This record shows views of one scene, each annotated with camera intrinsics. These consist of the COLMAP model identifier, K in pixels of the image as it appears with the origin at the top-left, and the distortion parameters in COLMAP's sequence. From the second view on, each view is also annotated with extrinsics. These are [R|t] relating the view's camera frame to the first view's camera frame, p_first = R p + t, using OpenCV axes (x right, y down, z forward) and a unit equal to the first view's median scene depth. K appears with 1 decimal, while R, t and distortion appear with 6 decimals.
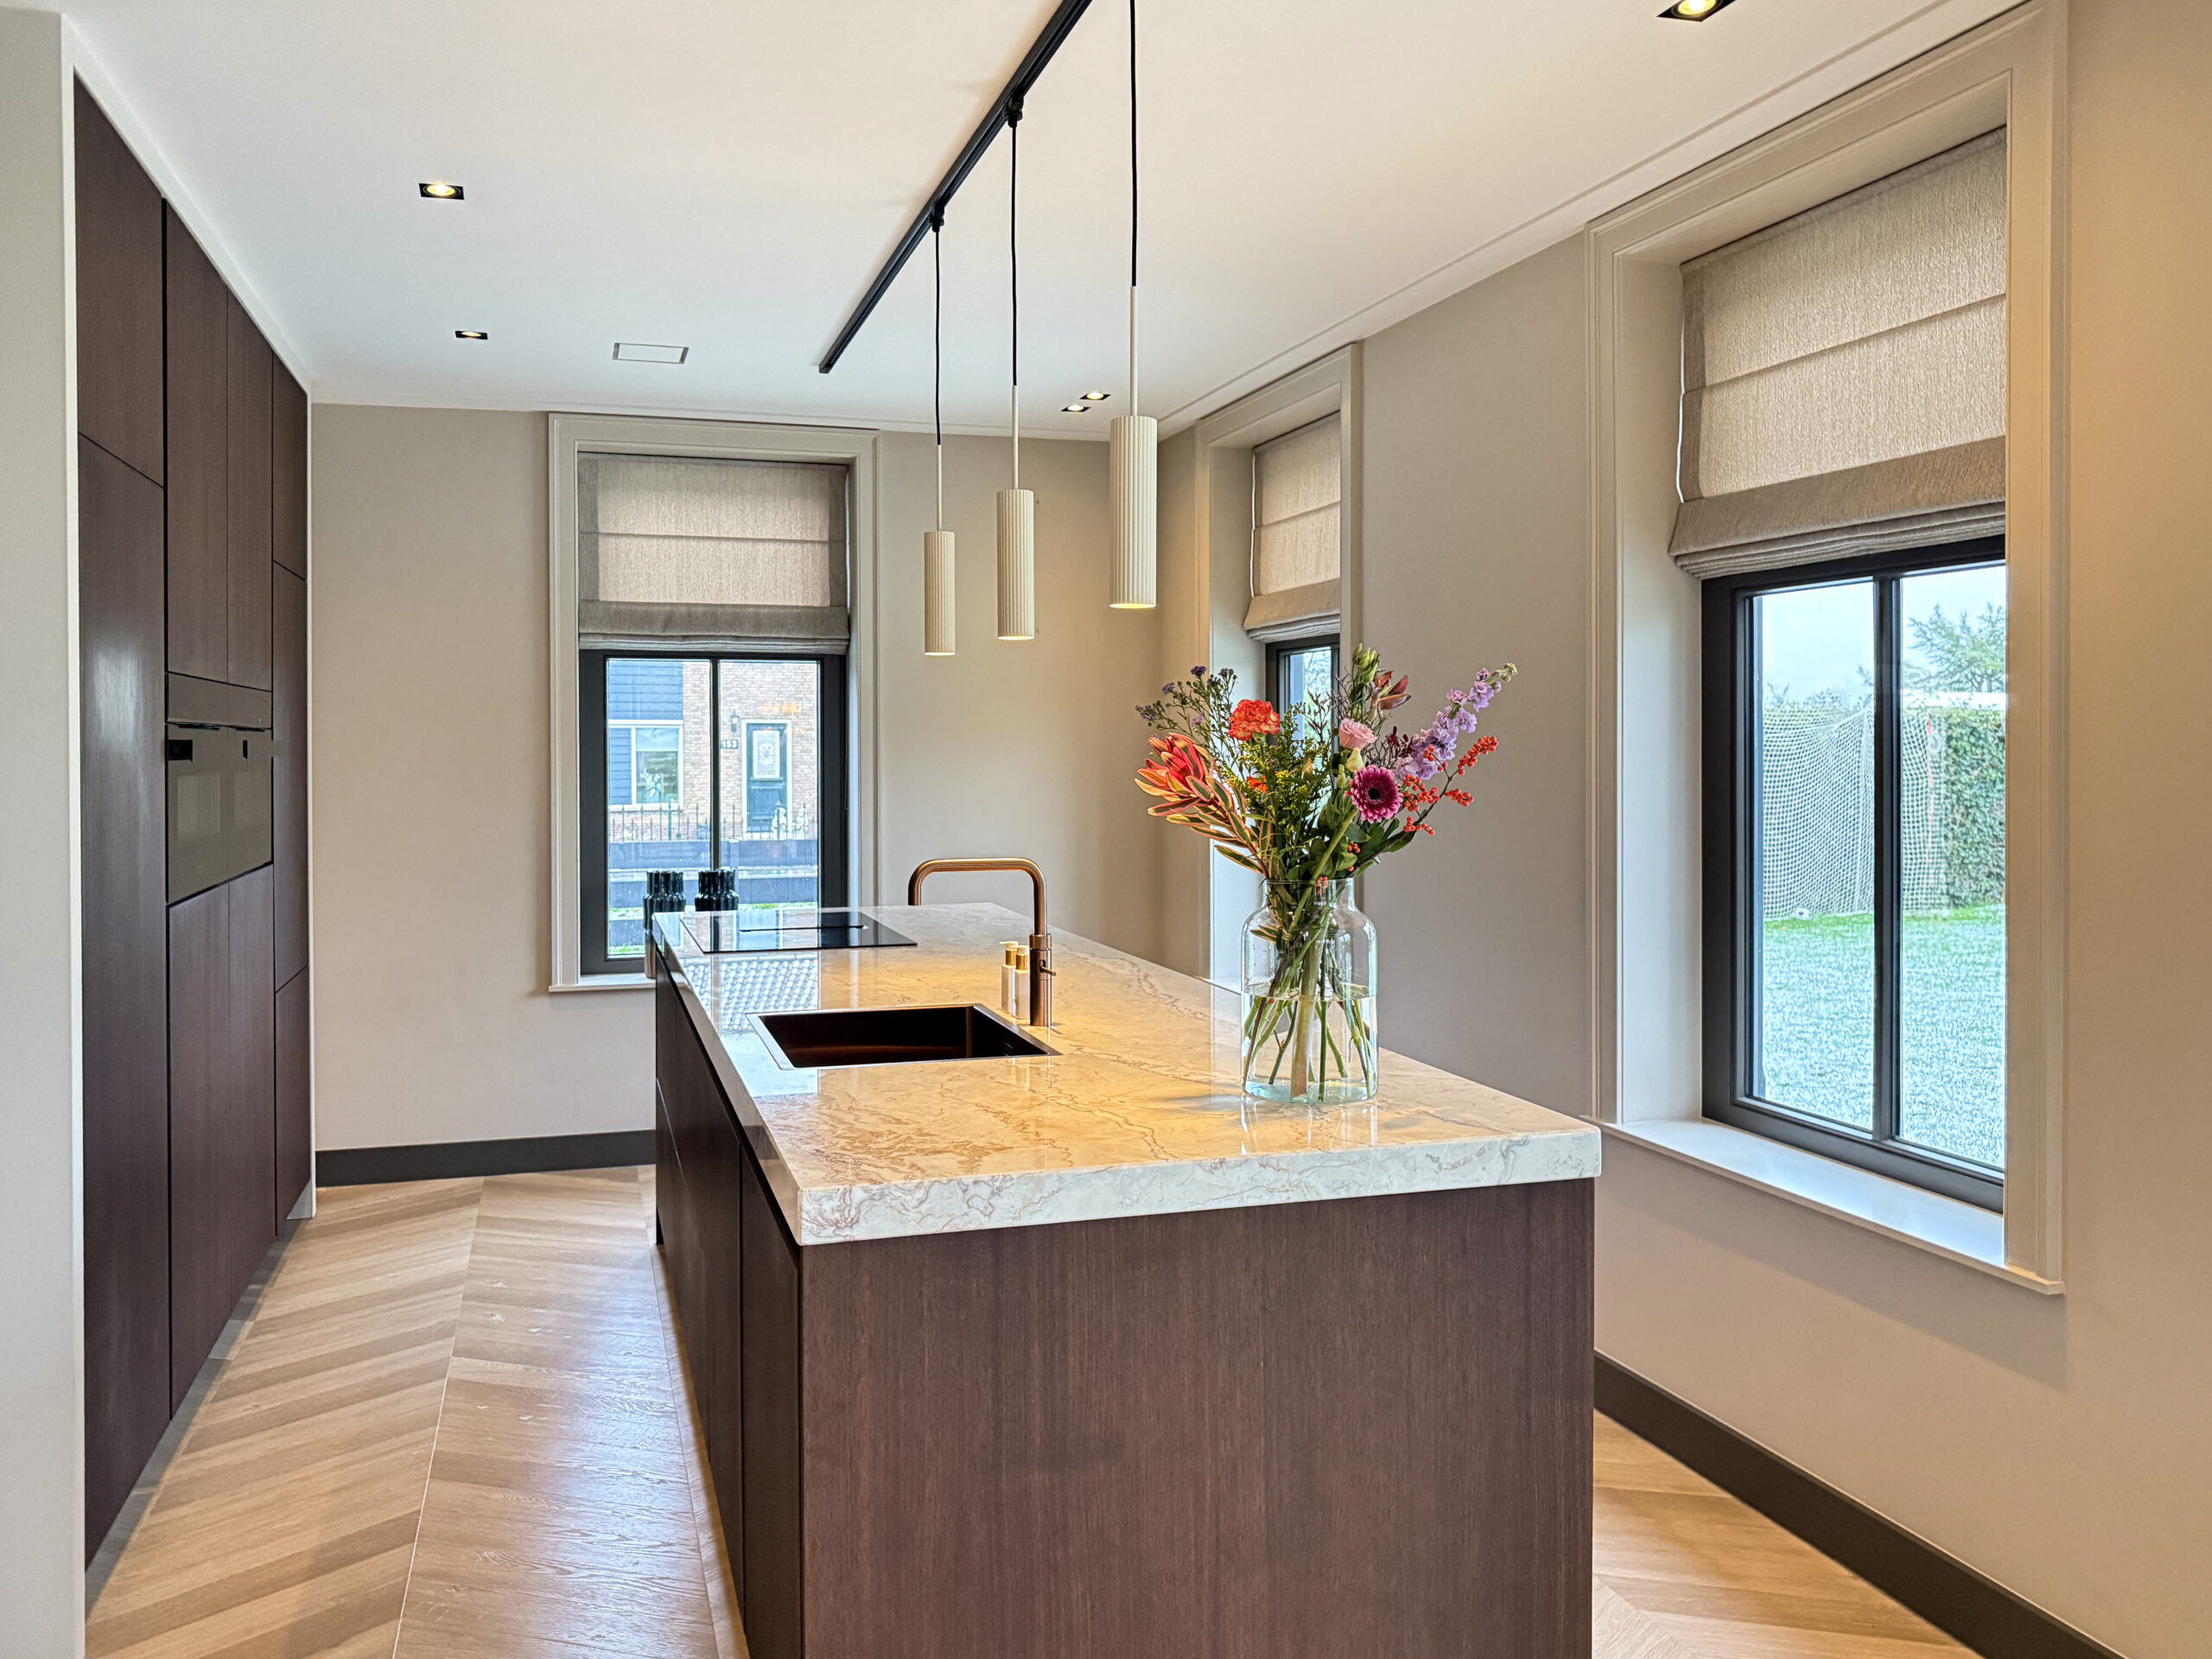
lens RADIAL K [[1599.0, 0, 1104.7], [0, 1599.0, 829.4], [0, 0, 1]] dist [-0.038537, 0.035136]
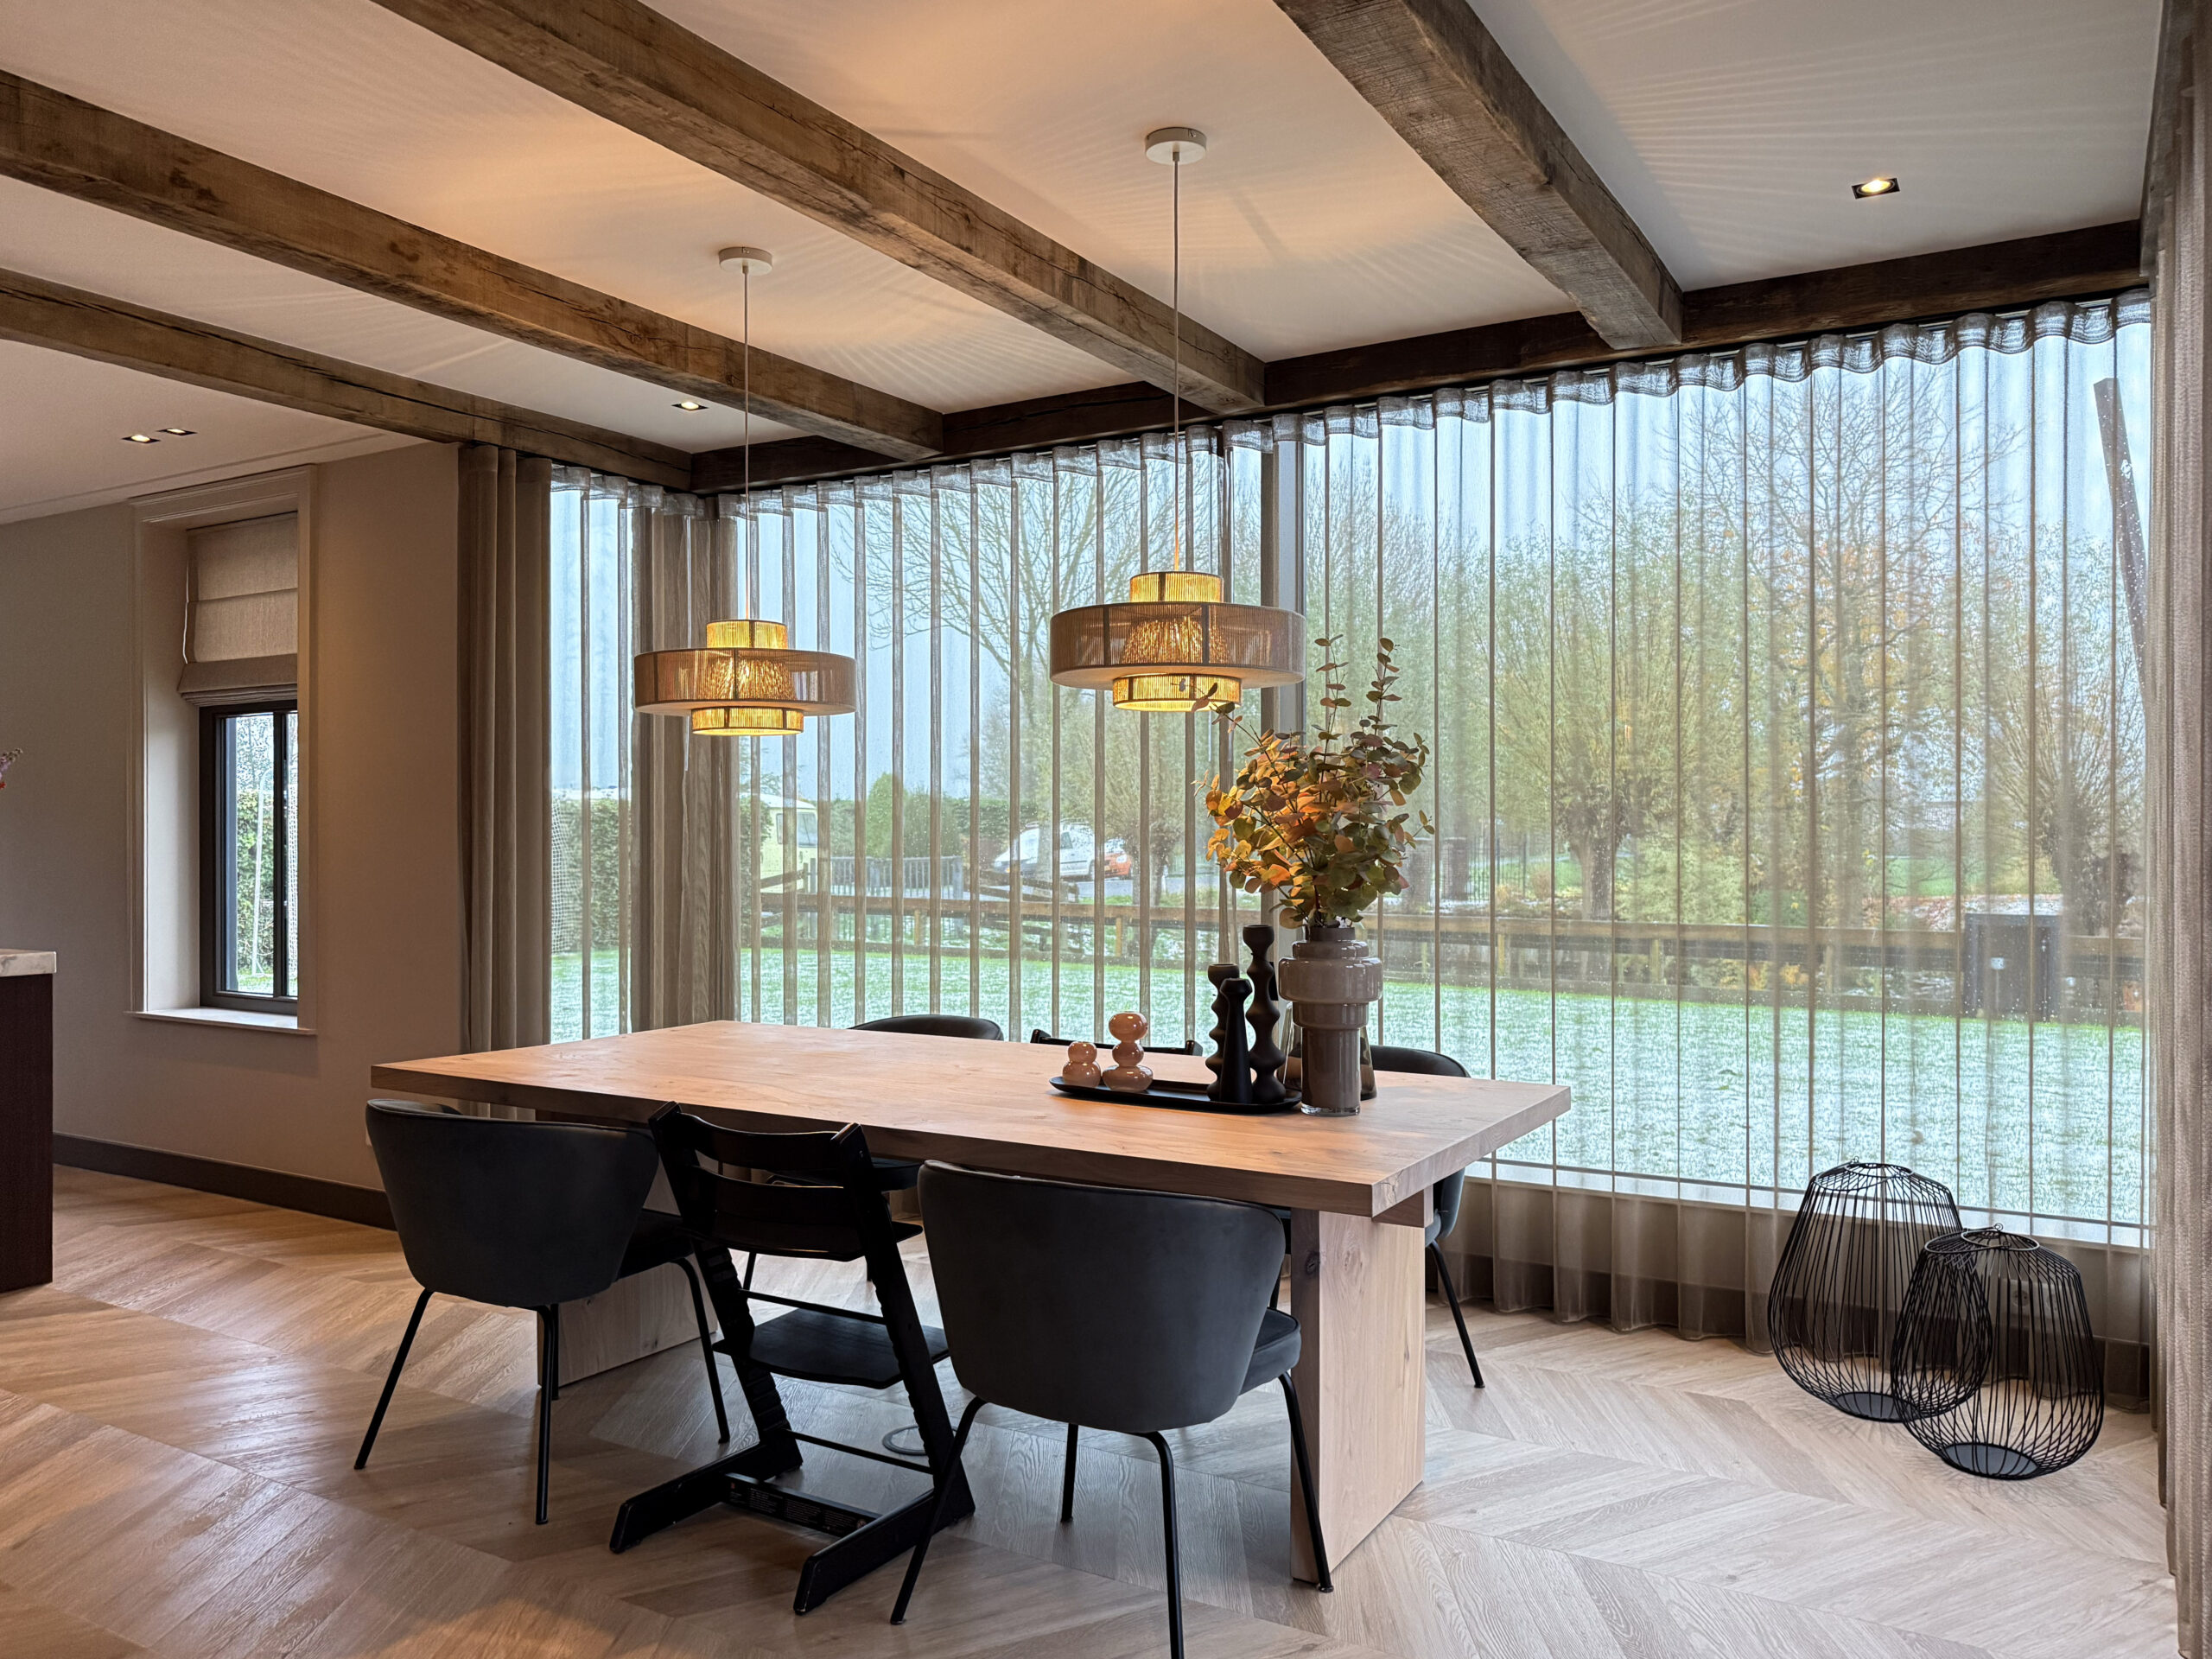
lens RADIAL K [[1599.0, 0, 1110.4], [0, 1599.0, 835.3], [0, 0, 1]] dist [-0.038537, 0.035136]
pose [[0.767682, -0.009171, 0.640765, 0.017451], [0.041643, 0.998498, -0.035600, 0.099224], [-0.639477, 0.054013, 0.766911, -1.076196]]
